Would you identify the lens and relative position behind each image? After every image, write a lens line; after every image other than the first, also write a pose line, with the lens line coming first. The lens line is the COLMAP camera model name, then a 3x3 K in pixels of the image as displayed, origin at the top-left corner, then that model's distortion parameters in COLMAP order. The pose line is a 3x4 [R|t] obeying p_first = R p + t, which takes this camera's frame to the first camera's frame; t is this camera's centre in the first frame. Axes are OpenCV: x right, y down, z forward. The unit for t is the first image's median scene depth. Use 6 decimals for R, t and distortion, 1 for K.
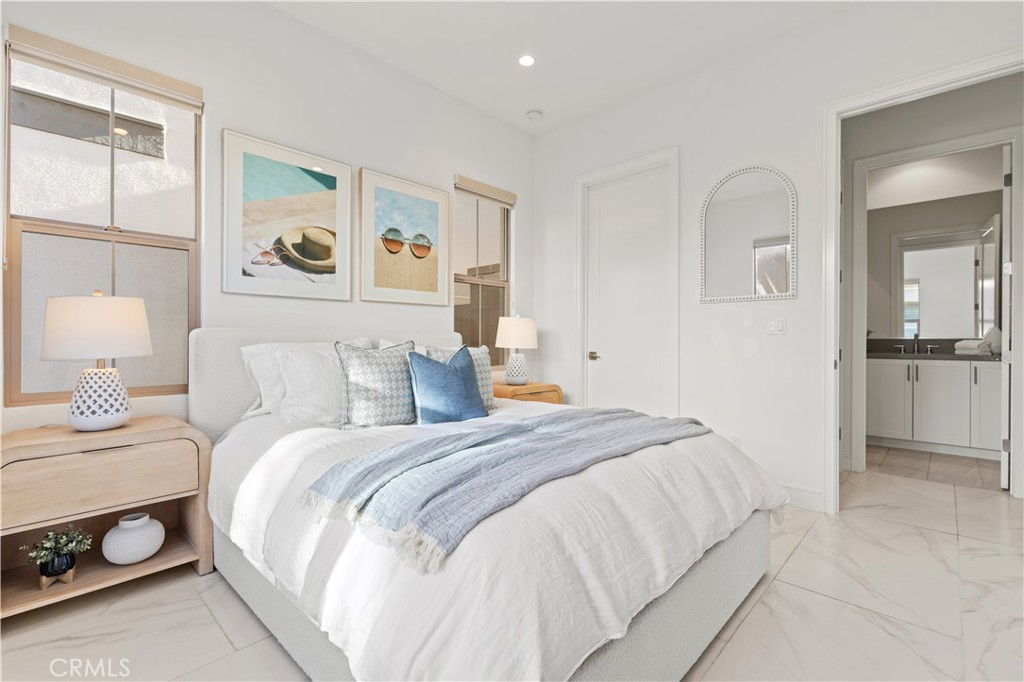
lens RADIAL K [[465.2, 0, 514.7], [0, 465.2, 341.8], [0, 0, 1]] dist [-0.002686, -0.000387]
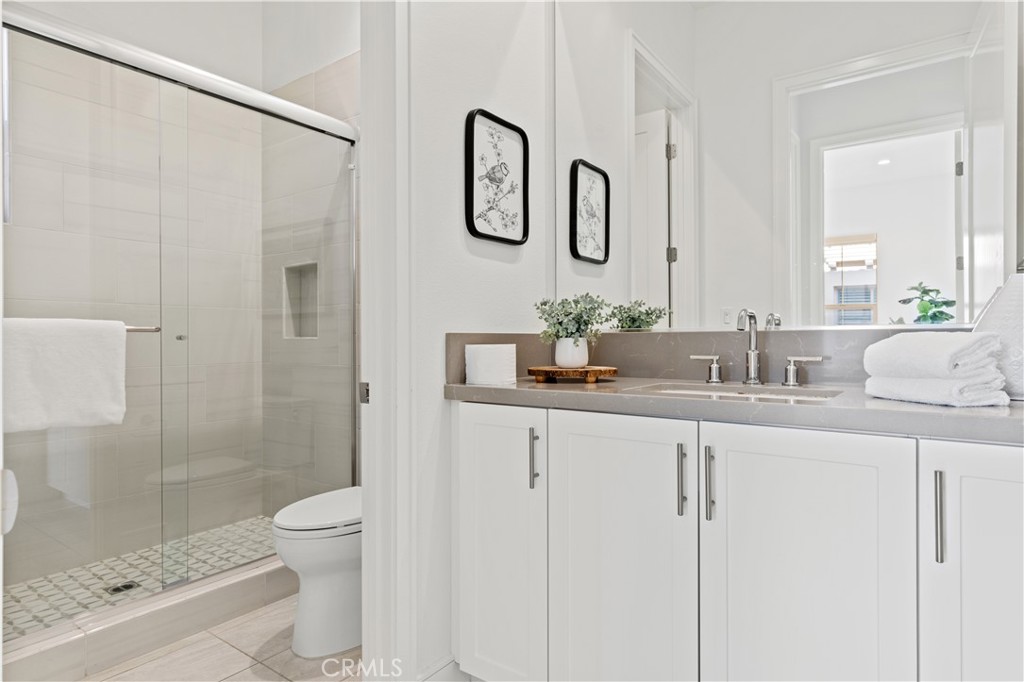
lens RADIAL K [[578.4, 0, 509.4], [0, 578.4, 336.0], [0, 0, 1]] dist [0.002667, 0.000362]
pose [[0.993299, -0.010195, 0.115124, 0.732288], [0.010462, 0.999944, -0.001714, -0.004192], [-0.115101, 0.002907, 0.993350, 0.724813]]
